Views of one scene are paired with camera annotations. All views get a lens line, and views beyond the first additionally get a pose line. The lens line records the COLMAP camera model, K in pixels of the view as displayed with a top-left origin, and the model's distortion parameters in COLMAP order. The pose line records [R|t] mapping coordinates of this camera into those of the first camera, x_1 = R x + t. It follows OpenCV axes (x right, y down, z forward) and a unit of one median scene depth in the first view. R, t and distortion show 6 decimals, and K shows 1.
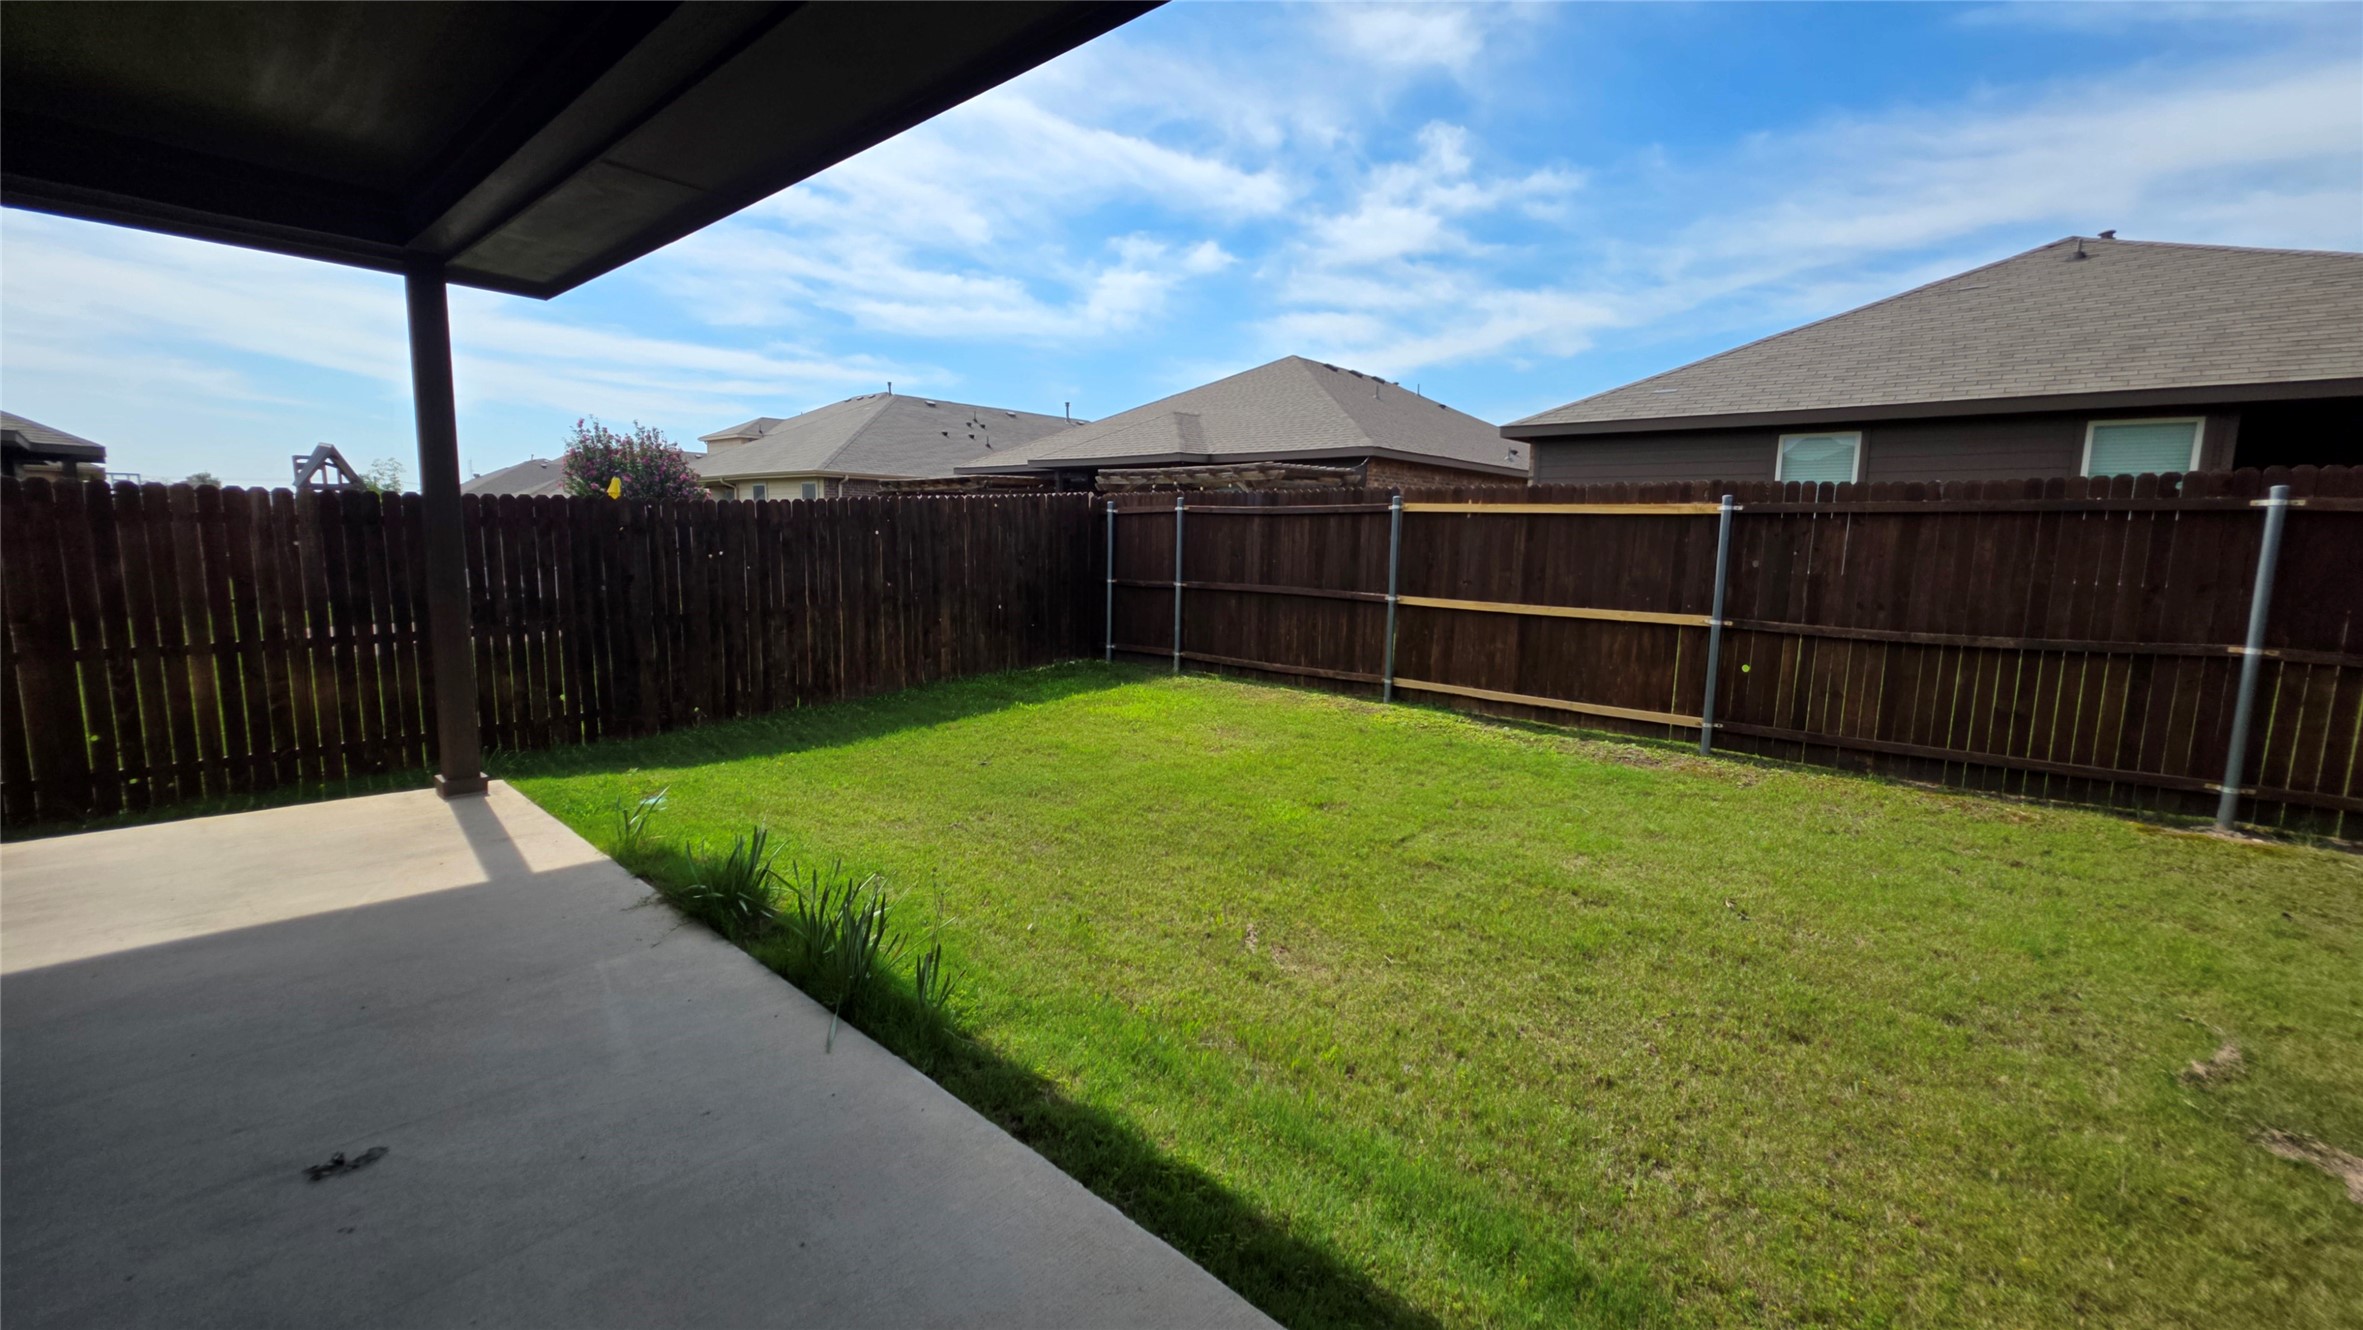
lens RADIAL K [[947.3, 0, 1180.7], [0, 947.3, 651.0], [0, 0, 1]] dist [-0.000240, 0.000162]
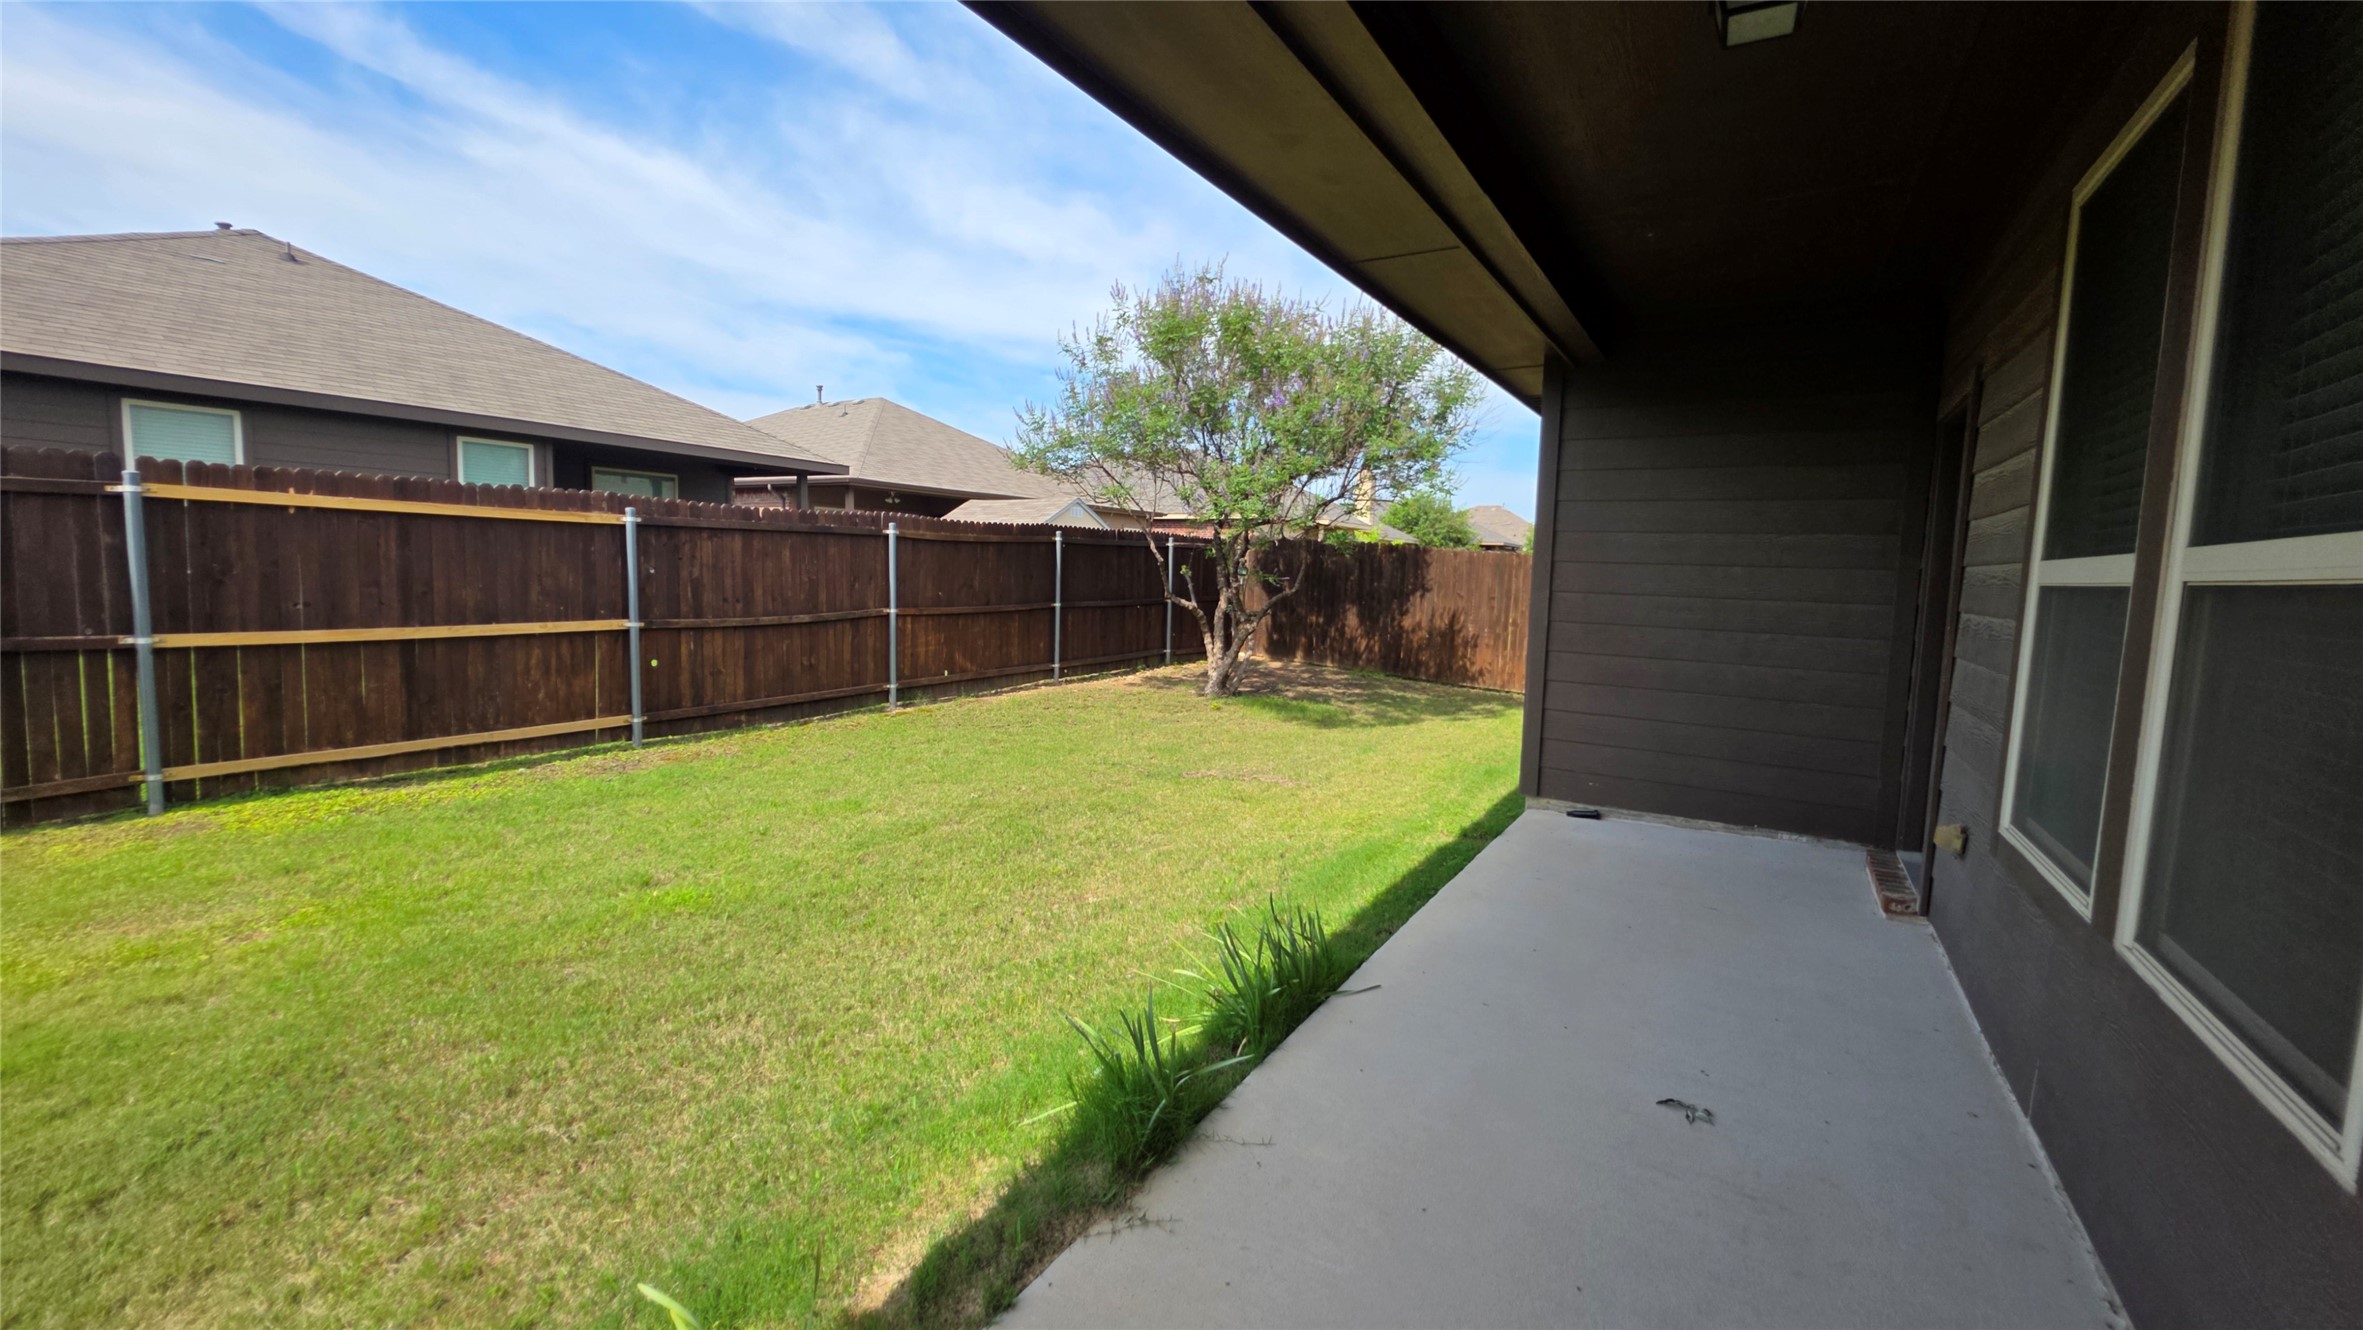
lens RADIAL K [[947.3, 0, 1180.7], [0, 947.3, 651.0], [0, 0, 1]] dist [-0.000240, 0.000162]
pose [[-0.176871, -0.111775, 0.977867, -0.588070], [0.092430, 0.987253, 0.129566, -0.080313], [-0.979884, 0.113300, -0.164285, 0.551591]]
